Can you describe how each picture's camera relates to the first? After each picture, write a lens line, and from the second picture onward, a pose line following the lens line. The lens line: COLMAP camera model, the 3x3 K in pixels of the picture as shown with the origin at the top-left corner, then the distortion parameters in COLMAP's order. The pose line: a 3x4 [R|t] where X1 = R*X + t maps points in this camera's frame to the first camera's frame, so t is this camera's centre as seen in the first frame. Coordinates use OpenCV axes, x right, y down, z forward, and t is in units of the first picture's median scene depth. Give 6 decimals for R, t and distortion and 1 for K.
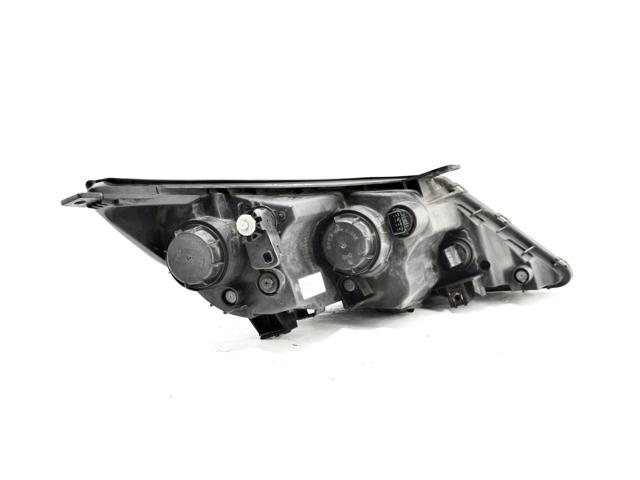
lens RADIAL K [[1118.5, 0, 320.0], [0, 1118.5, 240.0], [0, 0, 1]] dist [0.023074, 0.037855]
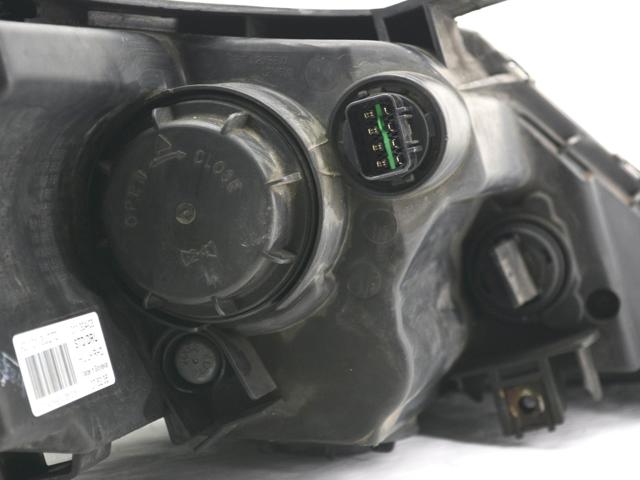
lens RADIAL K [[1581.3, 0, 320.0], [0, 1581.3, 240.0], [0, 0, 1]] dist [0.044693, 0.165738]
pose [[0.984737, 0.019971, 0.172901, -0.012770], [-0.012540, 0.998955, -0.043961, 0.027157], [-0.173599, 0.041122, 0.983958, 0.605635]]
